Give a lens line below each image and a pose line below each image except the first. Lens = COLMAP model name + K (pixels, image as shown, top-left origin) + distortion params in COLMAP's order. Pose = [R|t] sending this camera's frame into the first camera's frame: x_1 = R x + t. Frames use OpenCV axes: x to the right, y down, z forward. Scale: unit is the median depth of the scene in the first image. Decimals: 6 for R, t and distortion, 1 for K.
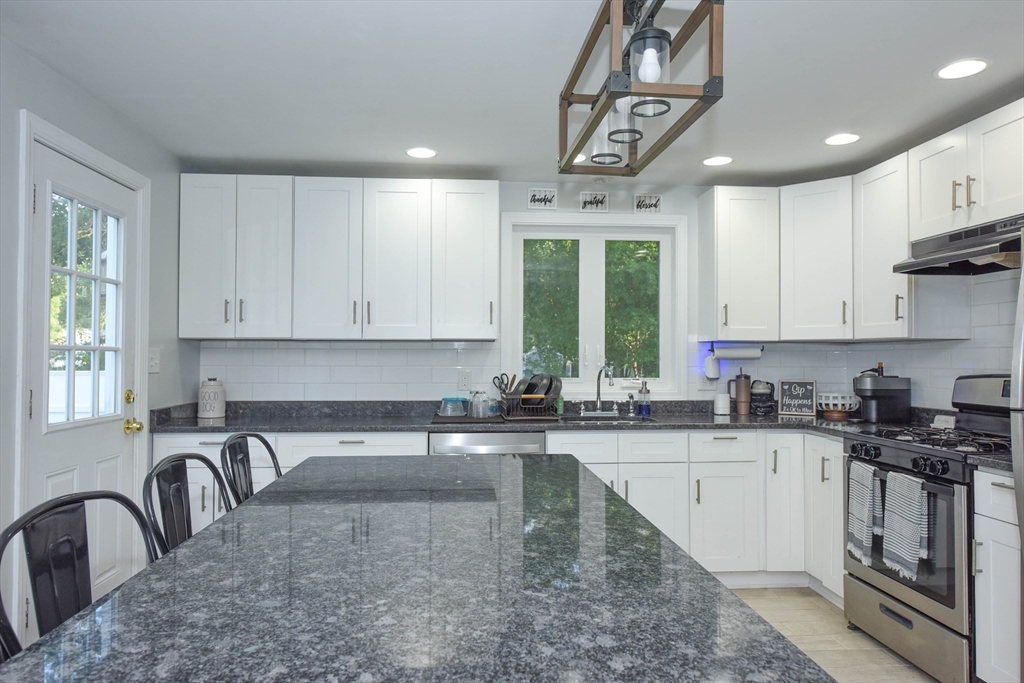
lens RADIAL K [[683.7, 0, 513.4], [0, 683.7, 342.6], [0, 0, 1]] dist [0.001809, 0.002122]
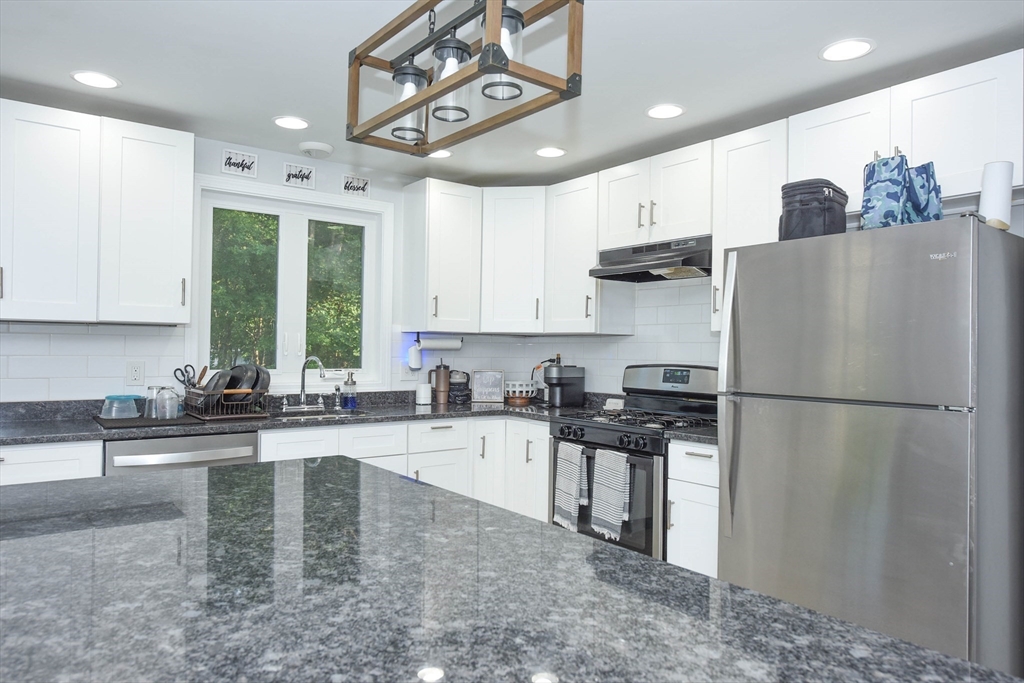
lens RADIAL K [[683.7, 0, 512.4], [0, 683.7, 342.5], [0, 0, 1]] dist [0.001809, 0.002122]
pose [[0.839796, 0.013433, 0.542736, -0.168128], [-0.022380, 0.999701, 0.009886, 0.000703], [-0.542441, -0.020449, 0.839845, 0.097675]]
